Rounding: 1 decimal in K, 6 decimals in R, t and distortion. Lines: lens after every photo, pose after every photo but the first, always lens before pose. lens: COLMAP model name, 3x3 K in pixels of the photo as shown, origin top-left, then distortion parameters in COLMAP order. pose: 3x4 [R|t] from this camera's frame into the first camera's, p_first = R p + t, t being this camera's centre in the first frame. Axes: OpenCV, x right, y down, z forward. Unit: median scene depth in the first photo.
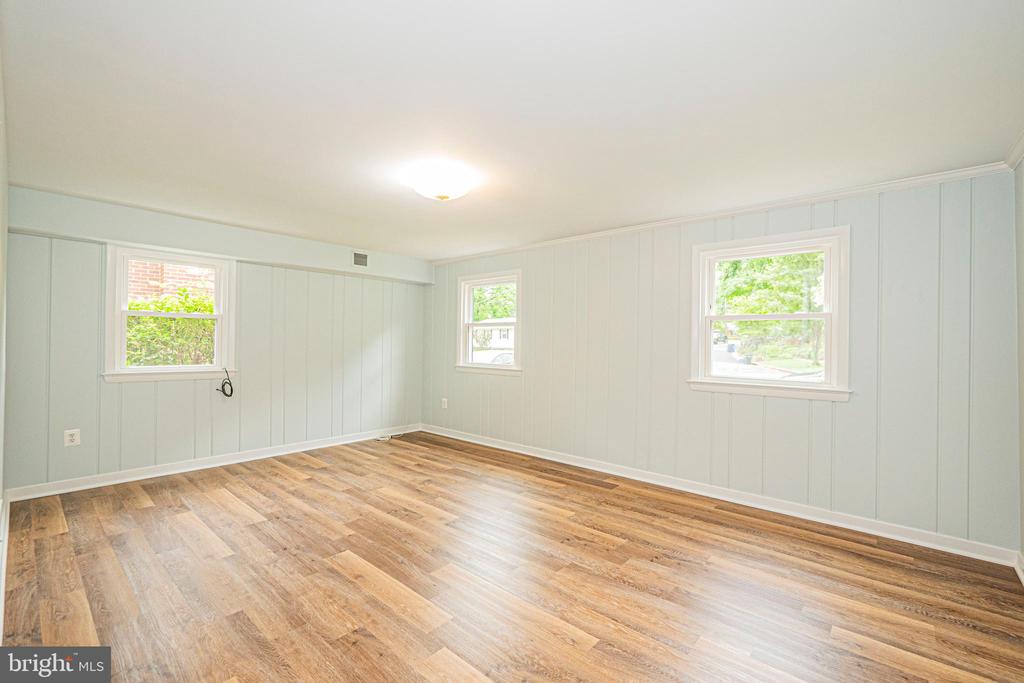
lens RADIAL K [[434.4, 0, 511.3], [0, 434.4, 341.8], [0, 0, 1]] dist [-0.007625, 0.001766]
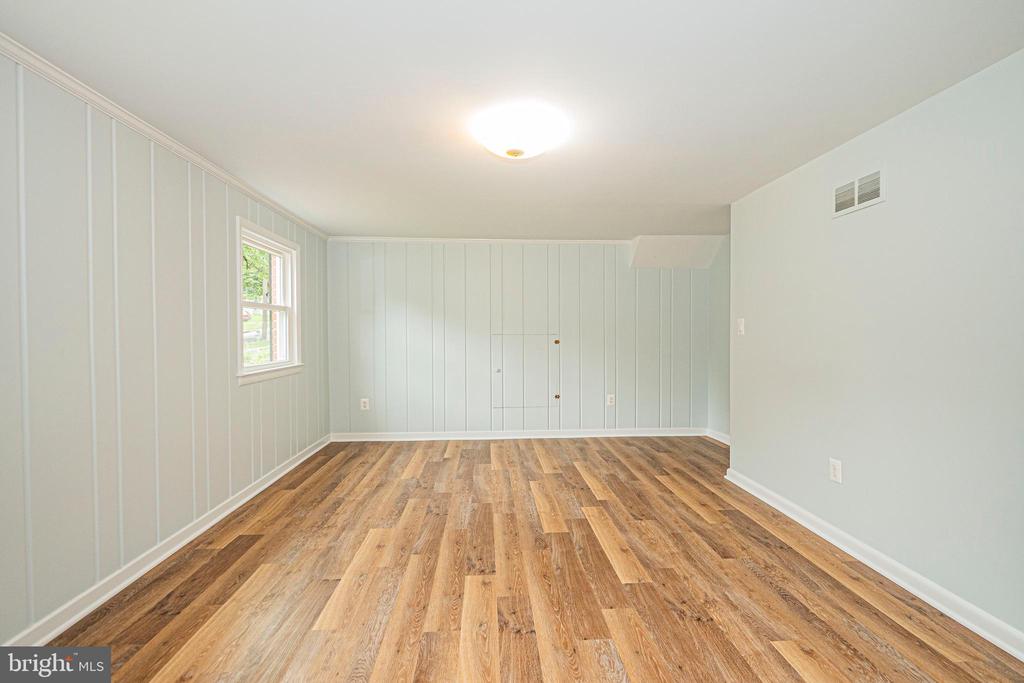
lens RADIAL K [[434.4, 0, 513.9], [0, 434.4, 337.3], [0, 0, 1]] dist [-0.007625, 0.001766]
pose [[-0.704204, -0.018362, 0.709760, -0.568214], [-0.007004, 0.999797, 0.018916, -0.004409], [-0.709963, 0.008350, -0.704189, 1.211403]]
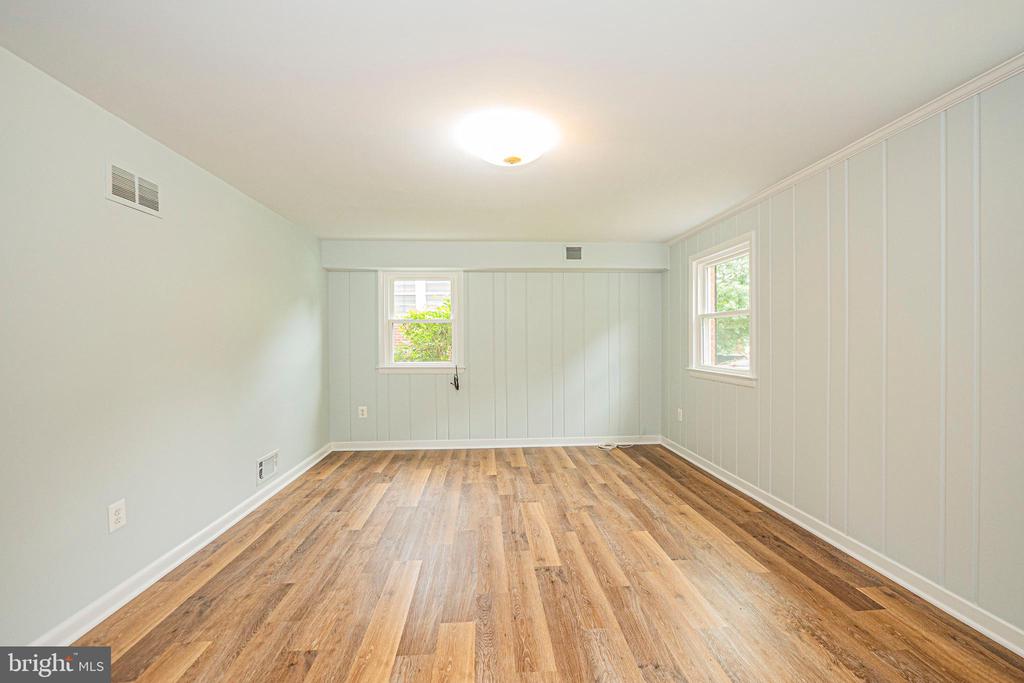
lens RADIAL K [[434.4, 0, 515.0], [0, 434.4, 342.9], [0, 0, 1]] dist [-0.007625, 0.001766]
pose [[0.709283, -0.011432, -0.704831, 0.311906], [0.015776, 0.999875, -0.000342, 0.004665], [0.704747, -0.010877, 0.709375, 0.331719]]
